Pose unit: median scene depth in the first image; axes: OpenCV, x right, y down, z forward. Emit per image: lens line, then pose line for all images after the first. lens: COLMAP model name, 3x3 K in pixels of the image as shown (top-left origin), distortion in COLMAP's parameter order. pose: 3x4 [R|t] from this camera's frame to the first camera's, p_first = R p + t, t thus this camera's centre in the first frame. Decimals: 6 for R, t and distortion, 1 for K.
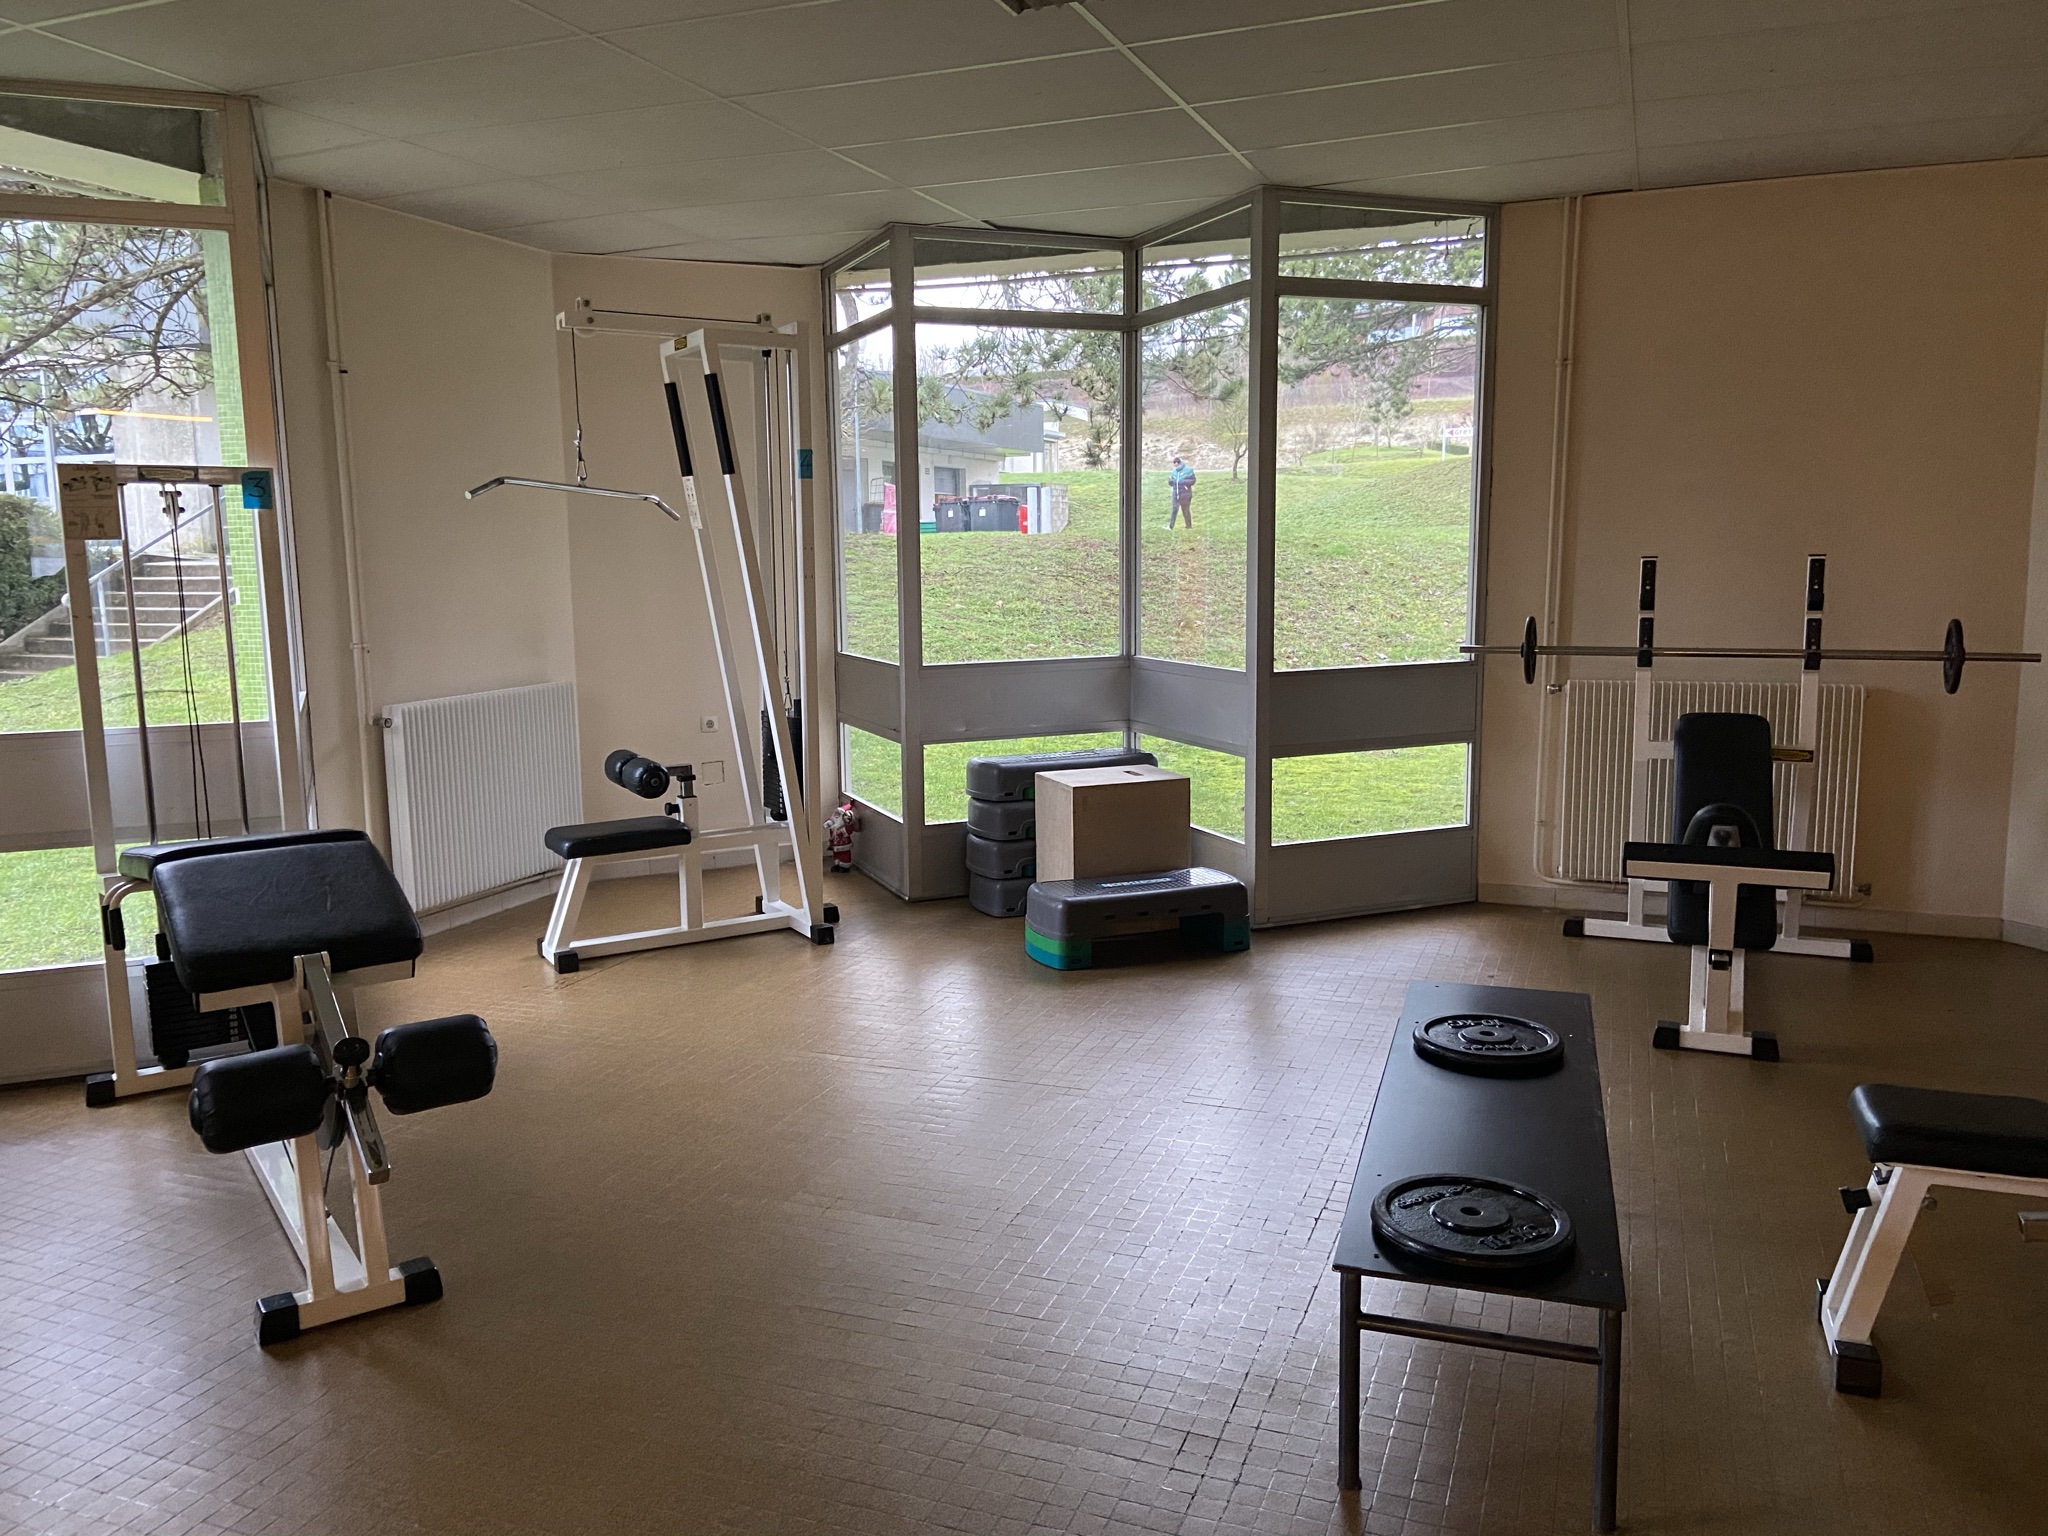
lens RADIAL K [[1569.1, 0, 1016.3], [0, 1569.1, 766.4], [0, 0, 1]] dist [0.117844, -0.150767]
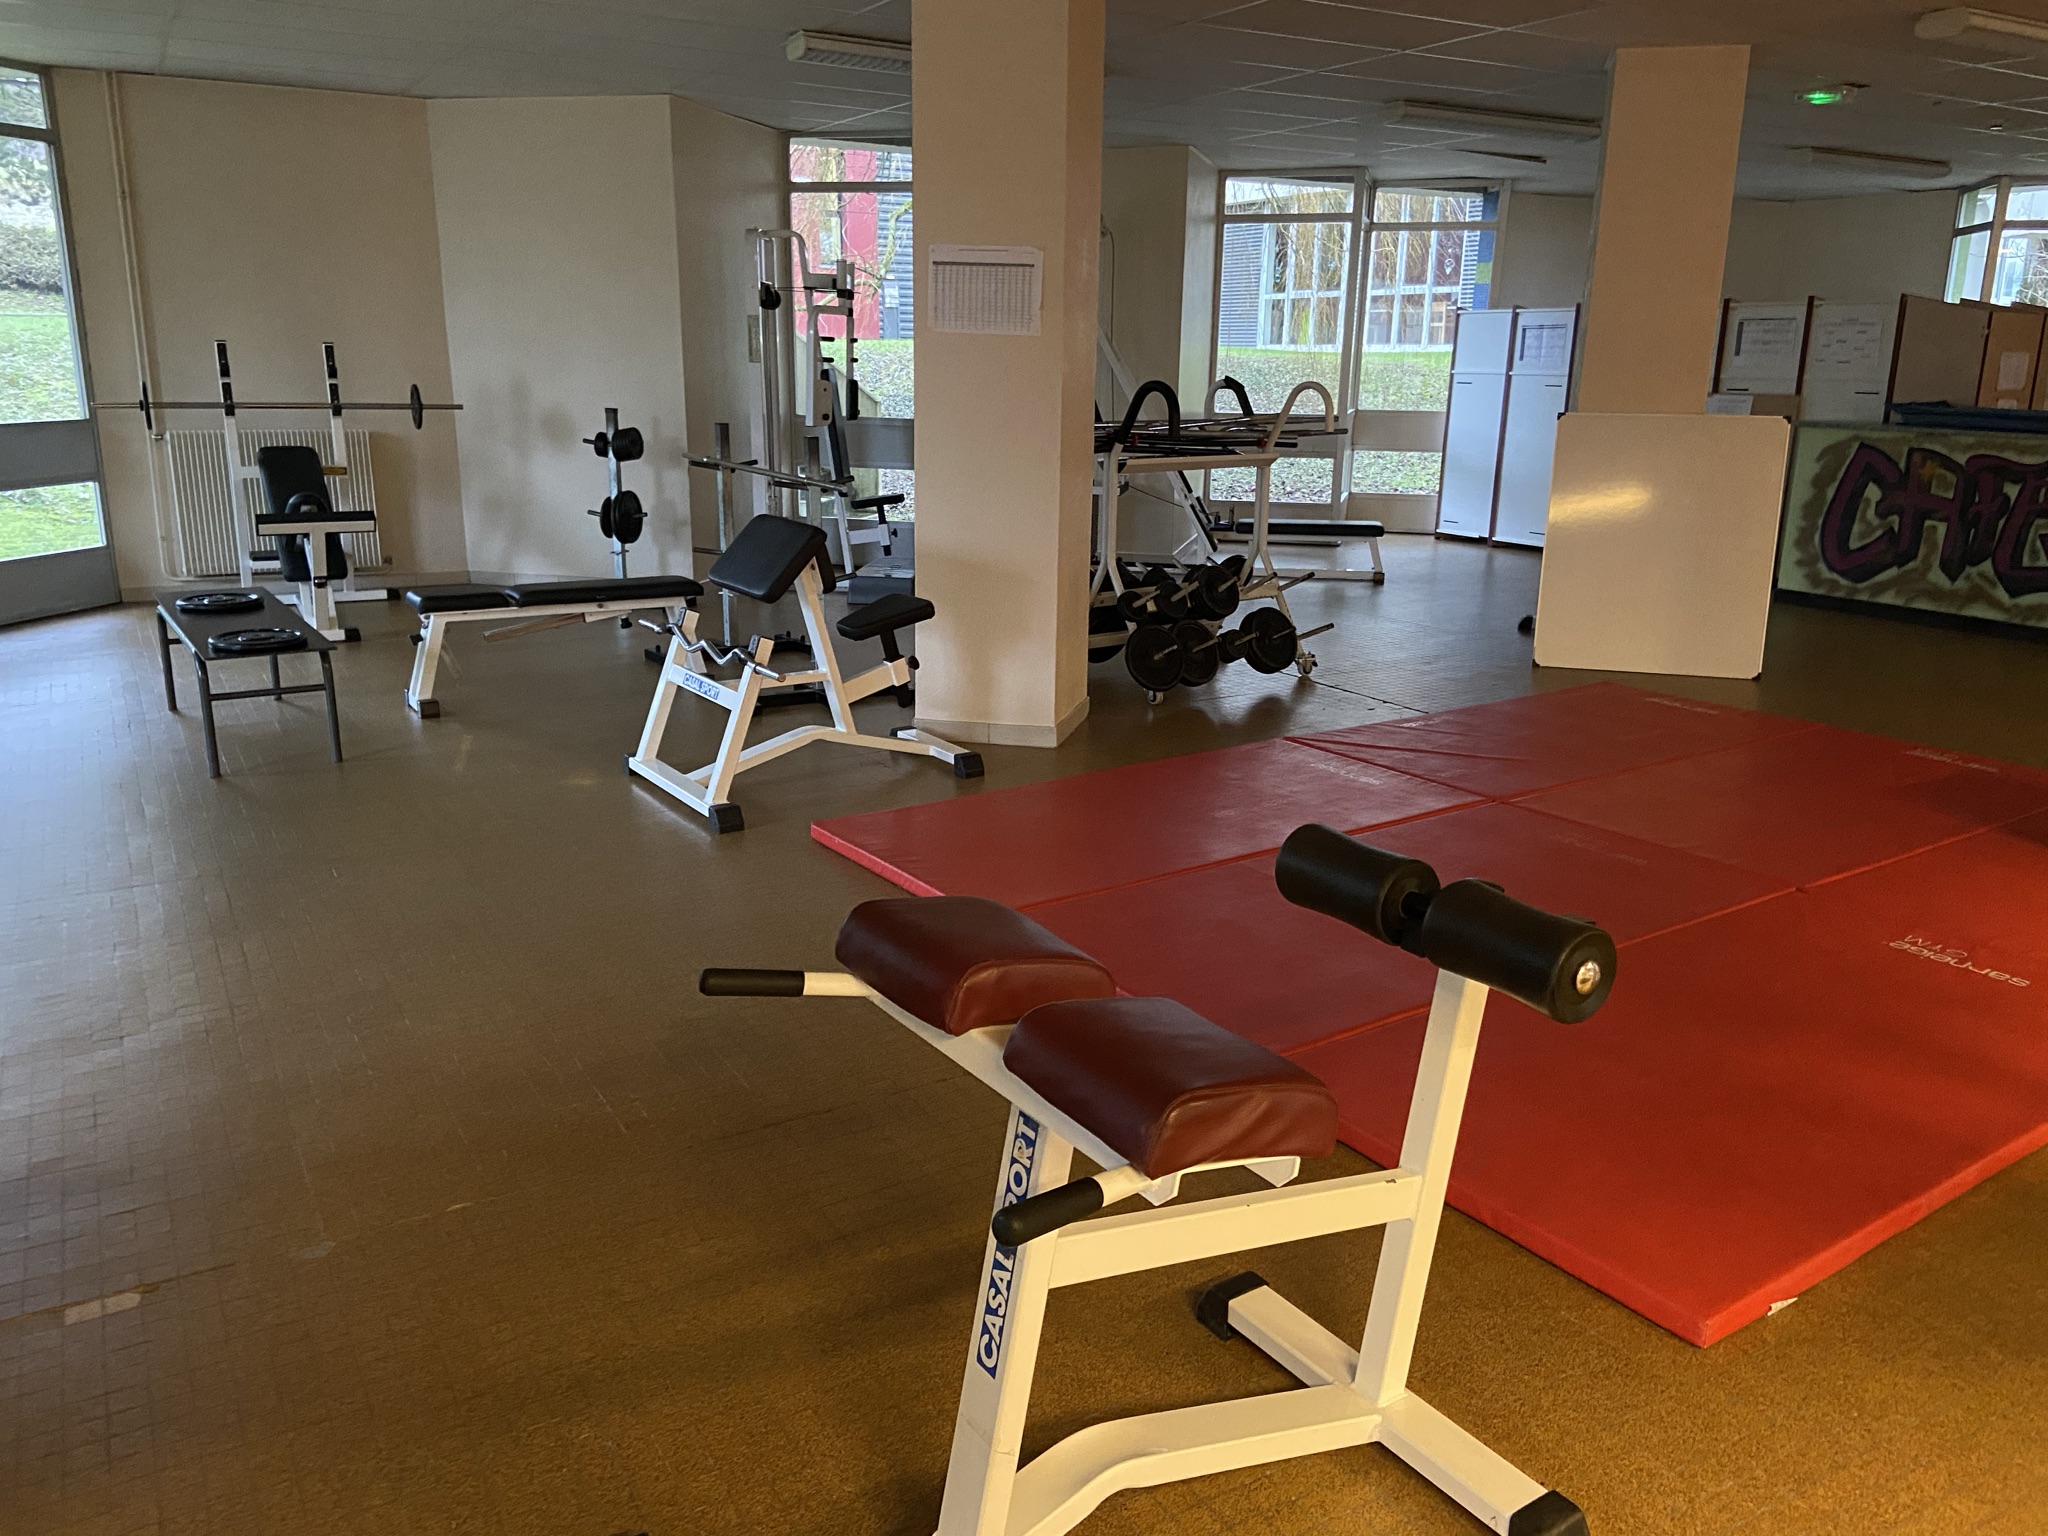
lens RADIAL K [[1569.1, 0, 1016.3], [0, 1569.1, 766.4], [0, 0, 1]] dist [0.117844, -0.150767]
pose [[0.633075, -0.177929, 0.753364, -0.336633], [0.089028, 0.983503, 0.157470, 0.091623], [-0.768954, -0.032620, 0.638472, -0.549918]]
